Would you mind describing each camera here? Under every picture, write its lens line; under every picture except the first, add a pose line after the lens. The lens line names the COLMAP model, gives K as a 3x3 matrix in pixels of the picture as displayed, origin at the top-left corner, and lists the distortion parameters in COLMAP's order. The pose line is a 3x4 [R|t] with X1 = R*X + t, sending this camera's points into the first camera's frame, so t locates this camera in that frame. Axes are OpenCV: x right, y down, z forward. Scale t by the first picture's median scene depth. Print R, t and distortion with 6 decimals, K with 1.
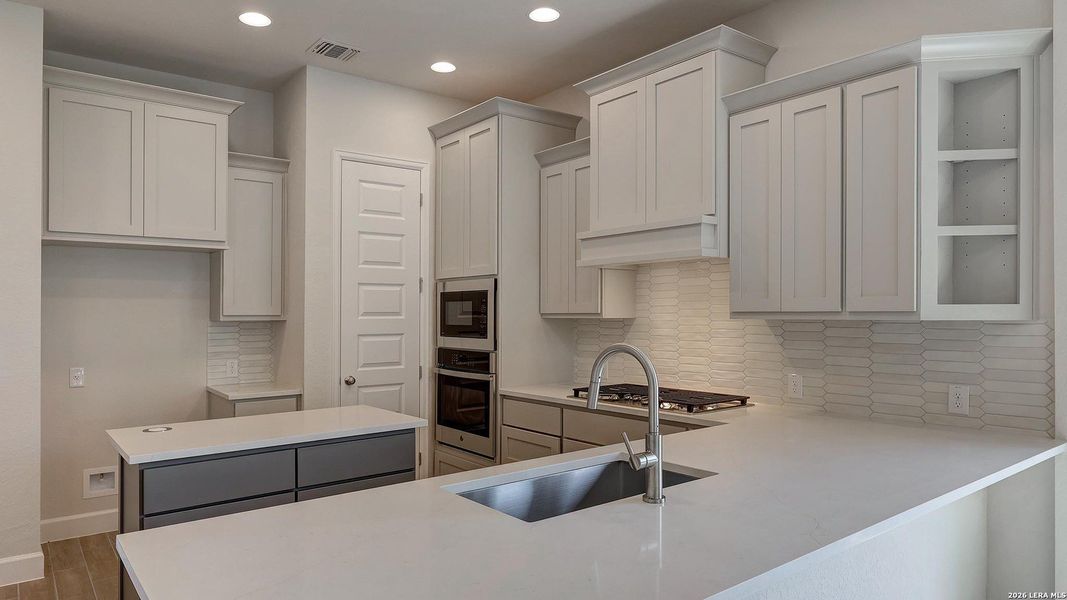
lens RADIAL K [[671.3, 0, 531.6], [0, 671.3, 303.9], [0, 0, 1]] dist [0.000428, 0.001517]
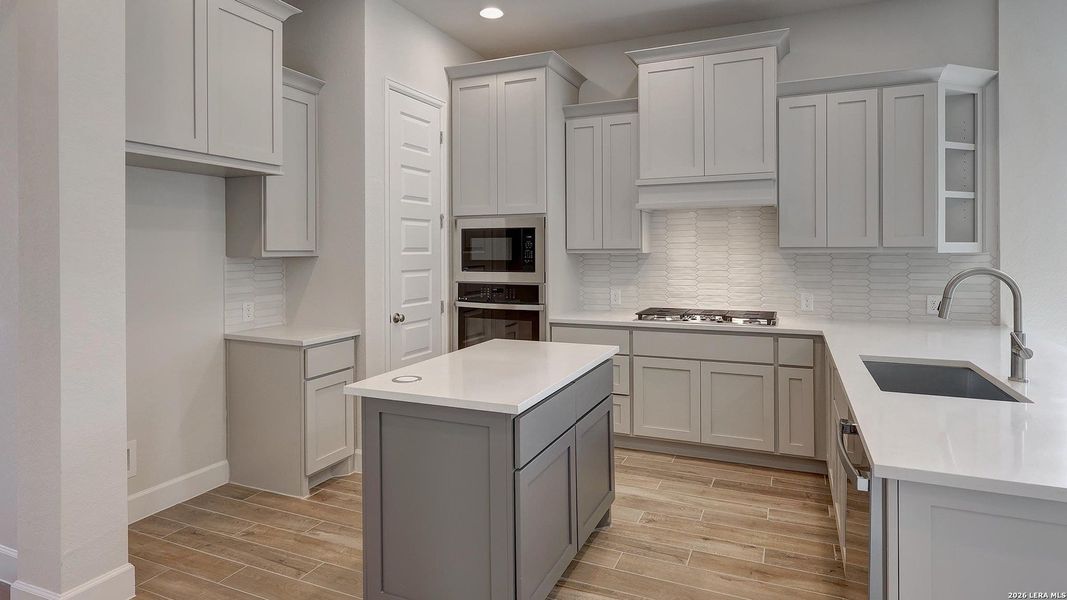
lens RADIAL K [[582.9, 0, 541.7], [0, 582.9, 250.7], [0, 0, 1]] dist [0.004904, -0.000185]
pose [[0.880461, 0.000018, 0.474118, -0.508252], [-0.006011, 0.999920, 0.011125, 0.006503], [-0.474080, -0.012645, 0.880391, 0.165067]]
